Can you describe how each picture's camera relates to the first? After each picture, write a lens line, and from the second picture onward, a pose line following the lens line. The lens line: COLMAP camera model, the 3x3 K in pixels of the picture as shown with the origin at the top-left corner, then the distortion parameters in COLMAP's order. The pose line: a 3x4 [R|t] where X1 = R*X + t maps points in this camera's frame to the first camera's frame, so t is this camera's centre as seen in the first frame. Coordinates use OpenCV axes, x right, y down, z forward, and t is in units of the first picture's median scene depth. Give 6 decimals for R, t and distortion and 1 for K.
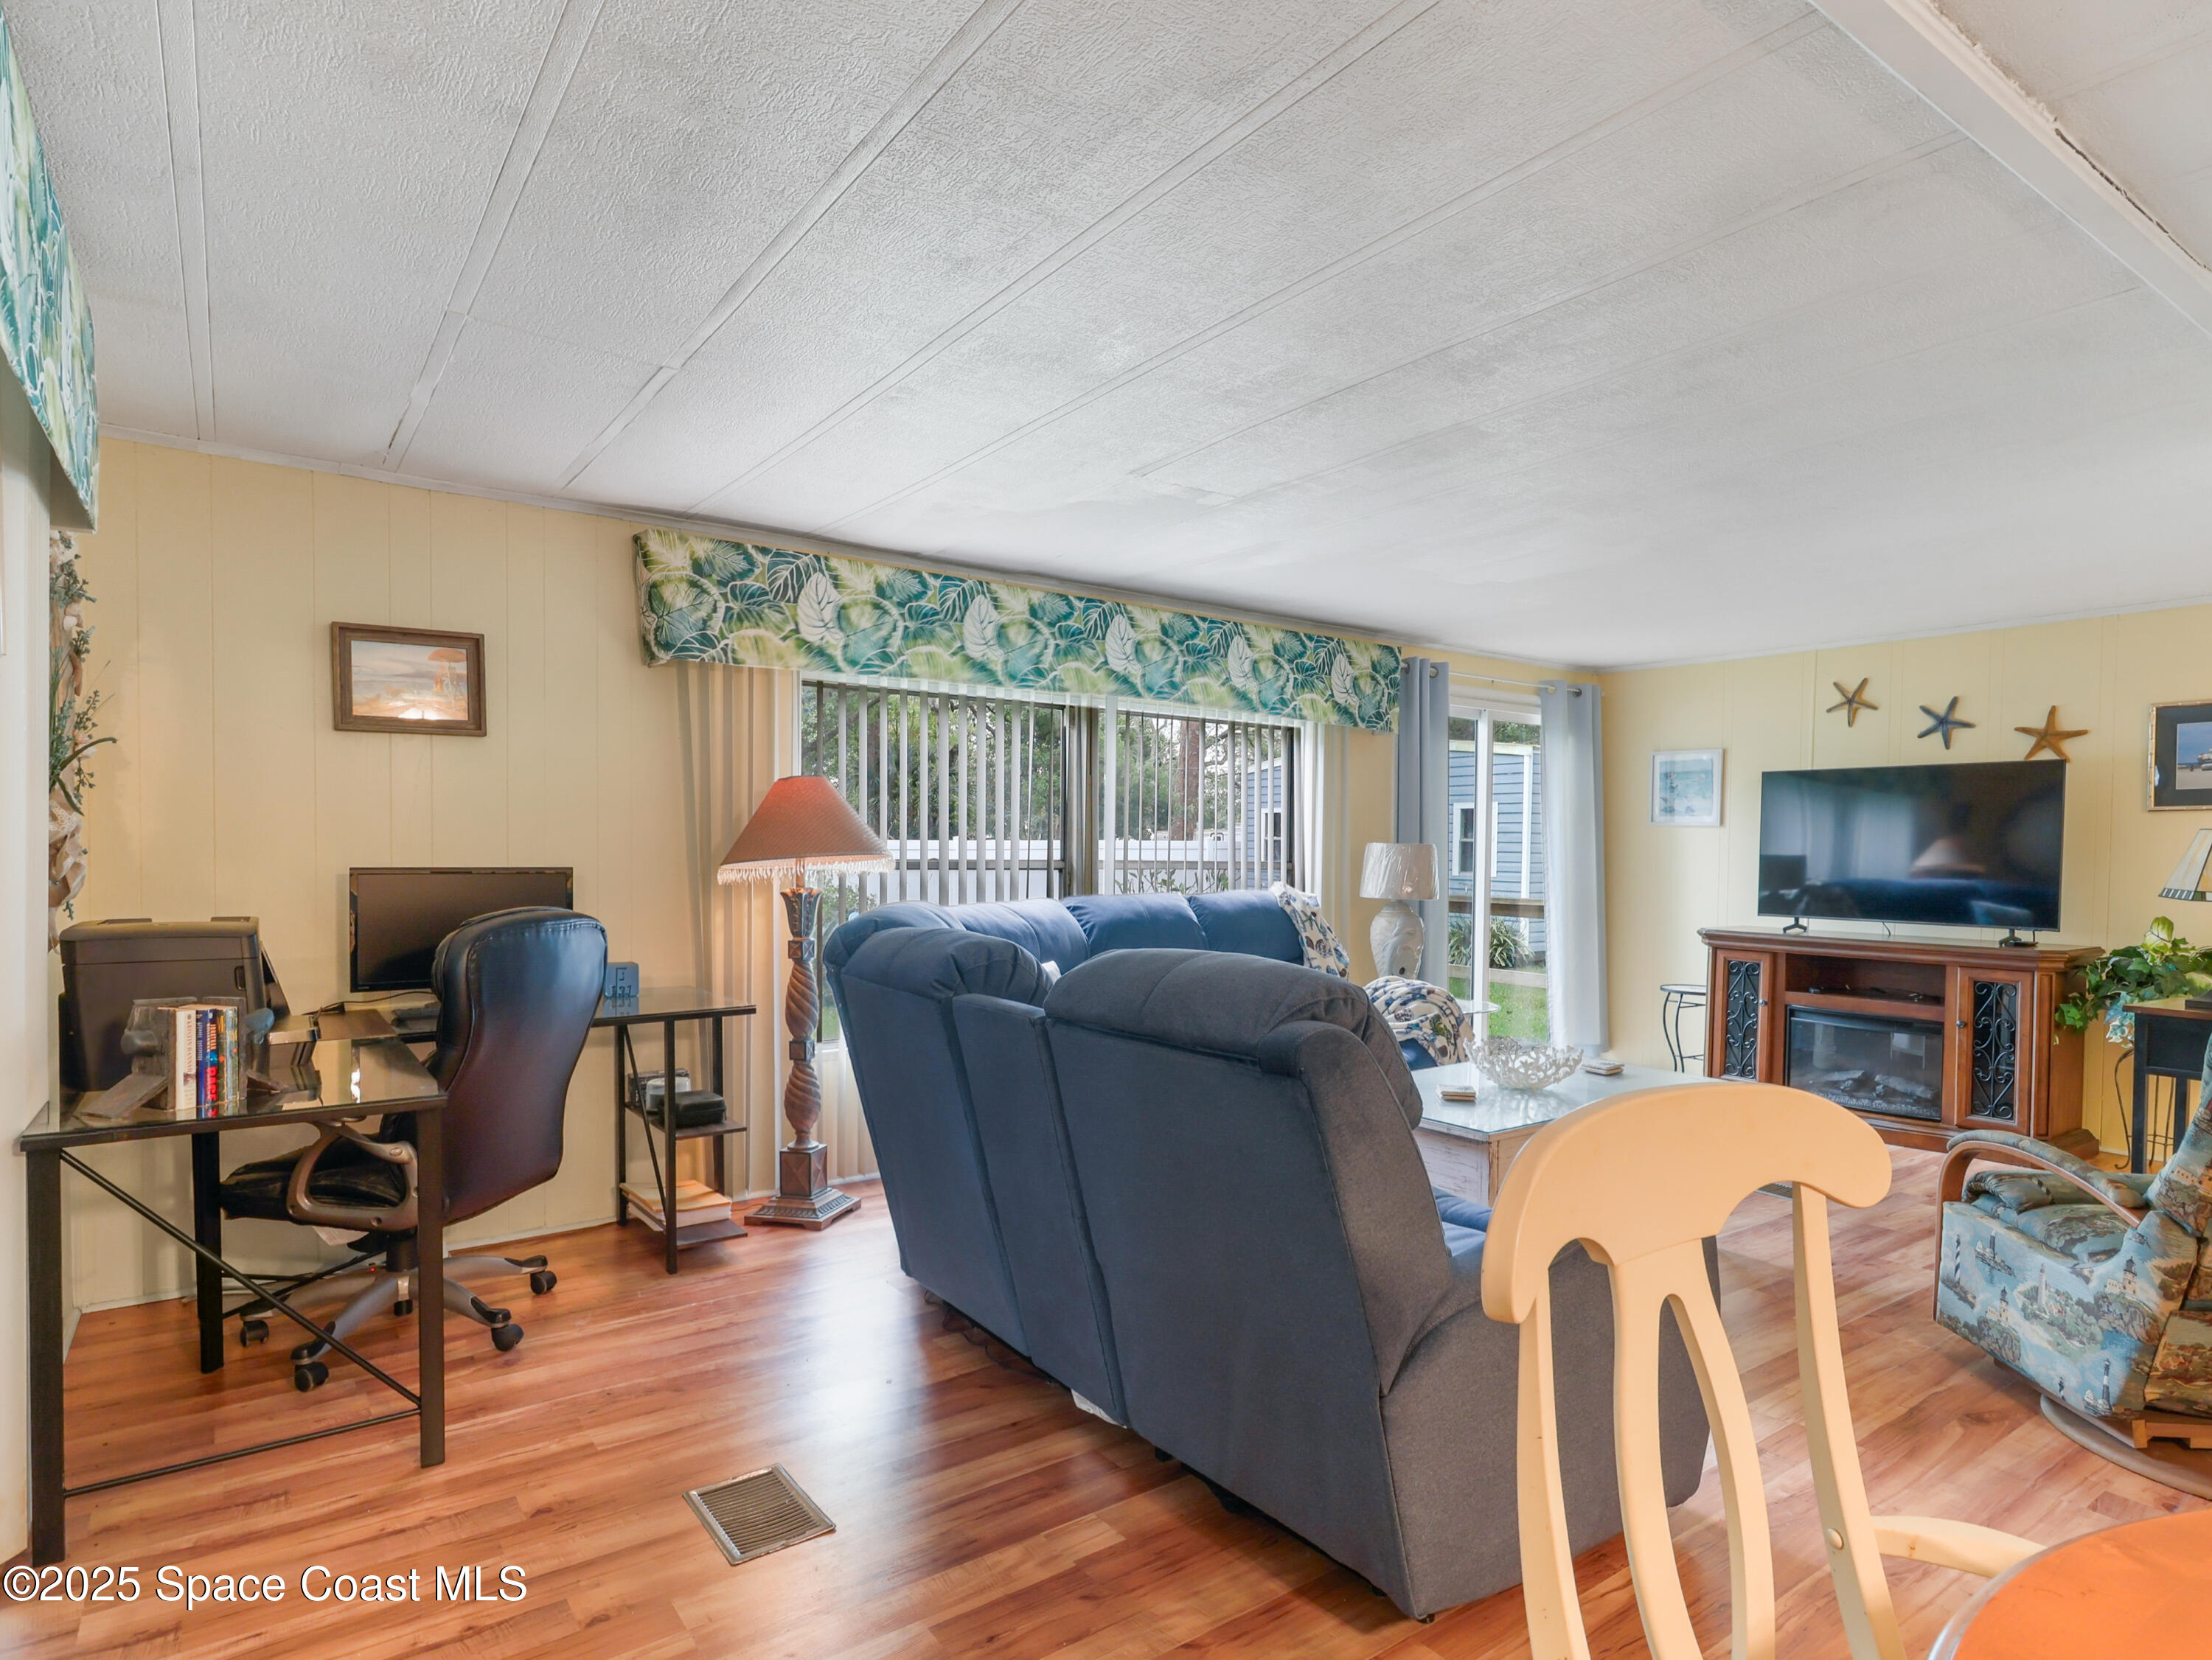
lens RADIAL K [[1167.7, 0, 1065.8], [0, 1167.7, 881.1], [0, 0, 1]] dist [0.005314, -0.000012]
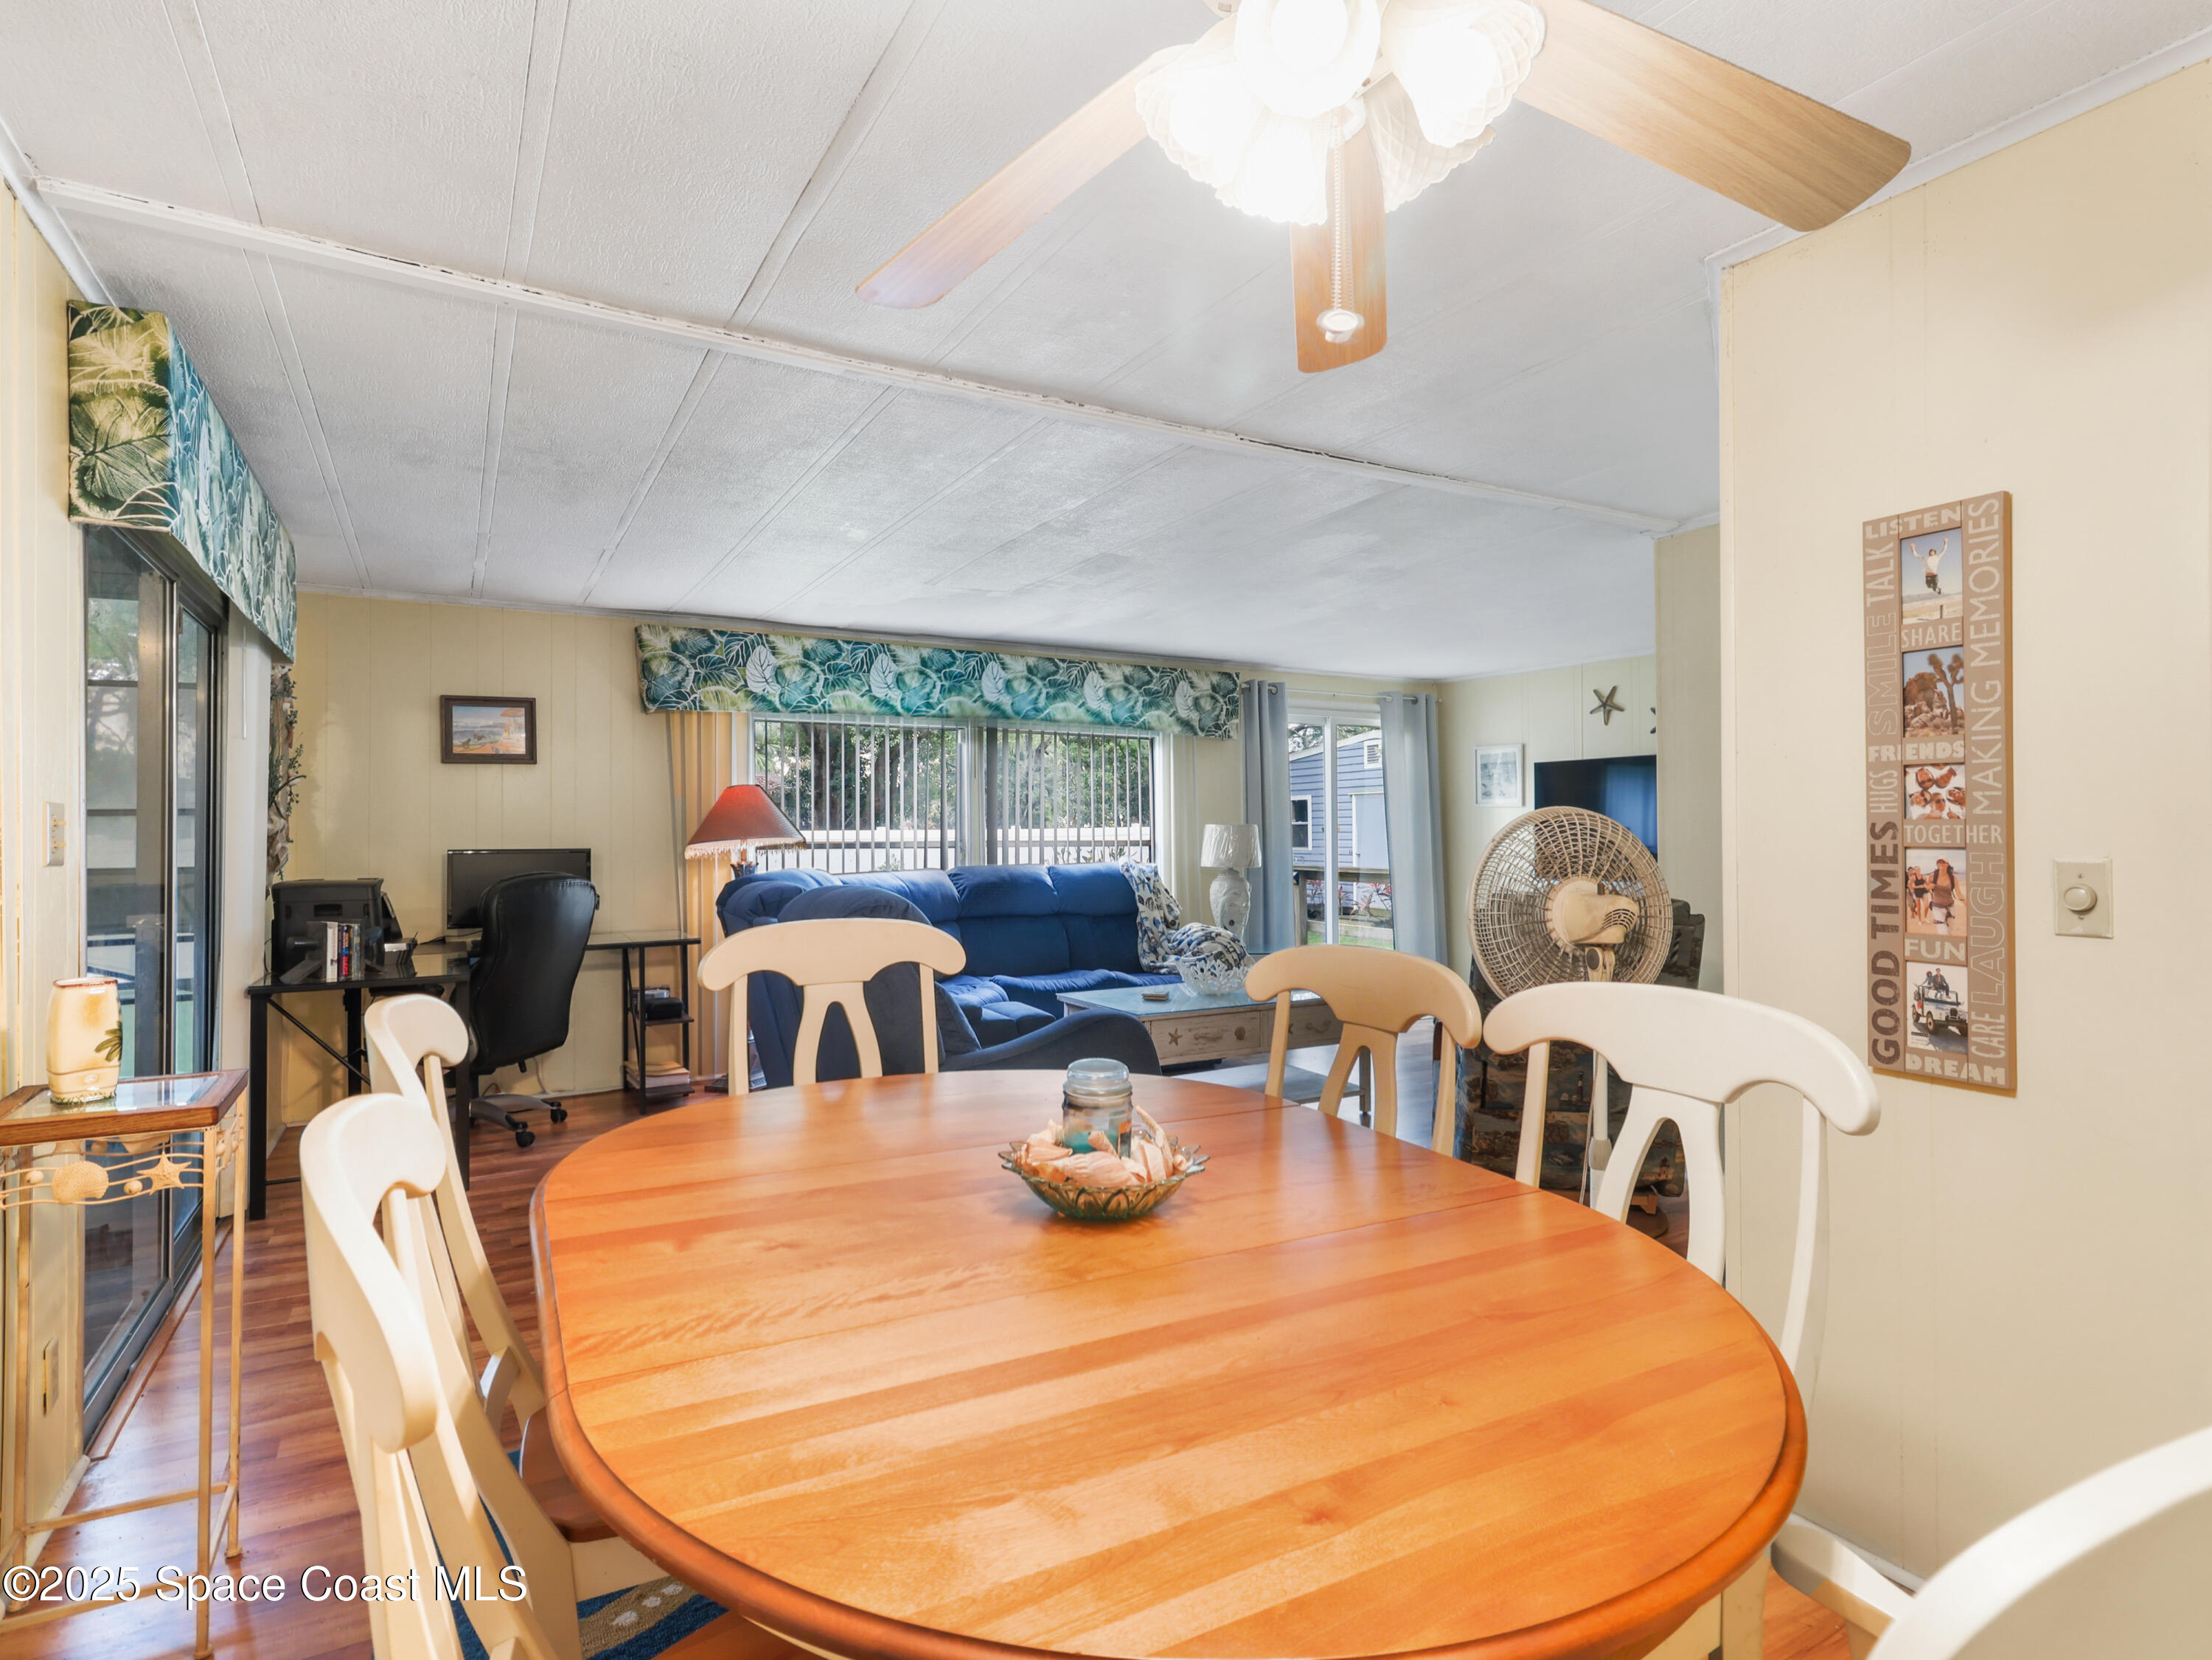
lens RADIAL K [[1167.7, 0, 1100.3], [0, 1167.7, 818.4], [0, 0, 1]] dist [0.005314, -0.000012]
pose [[0.992835, -0.016659, -0.118326, 0.389241], [0.011415, 0.998928, -0.044850, 0.023434], [0.118946, 0.043178, 0.991961, -0.401171]]
